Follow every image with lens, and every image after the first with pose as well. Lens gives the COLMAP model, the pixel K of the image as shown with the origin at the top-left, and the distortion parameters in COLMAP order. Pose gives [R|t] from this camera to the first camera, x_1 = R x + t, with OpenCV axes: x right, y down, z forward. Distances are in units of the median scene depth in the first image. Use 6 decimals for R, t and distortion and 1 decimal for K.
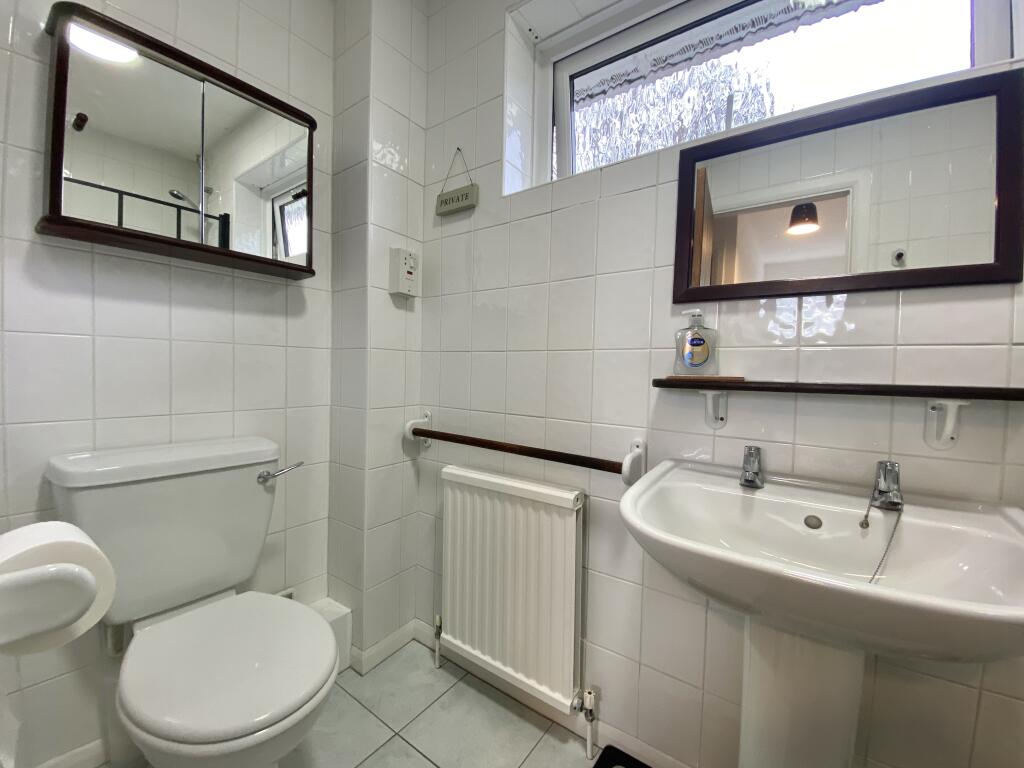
lens RADIAL K [[416.7, 0, 509.1], [0, 416.7, 383.4], [0, 0, 1]] dist [0.018686, -0.020528]
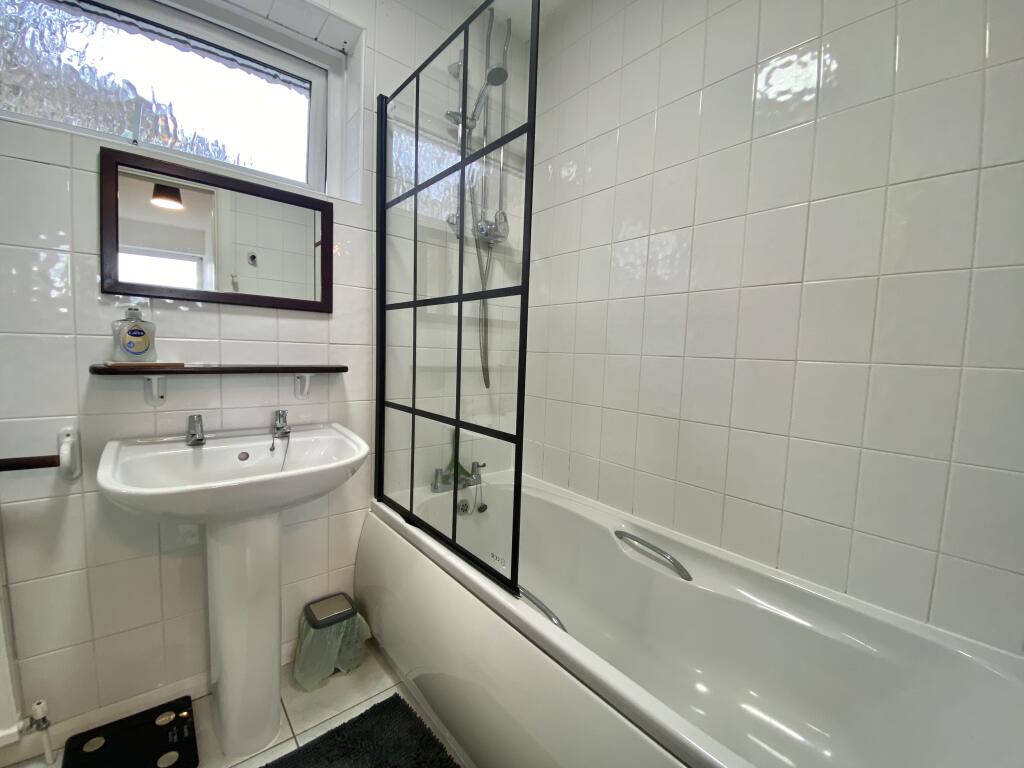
lens RADIAL K [[416.7, 0, 509.1], [0, 416.7, 383.4], [0, 0, 1]] dist [0.018686, -0.020528]
pose [[0.241801, -0.089097, 0.966227, -0.445770], [0.000096, 0.995778, 0.091798, -0.070705], [-0.970326, -0.022105, 0.240788, -0.285116]]
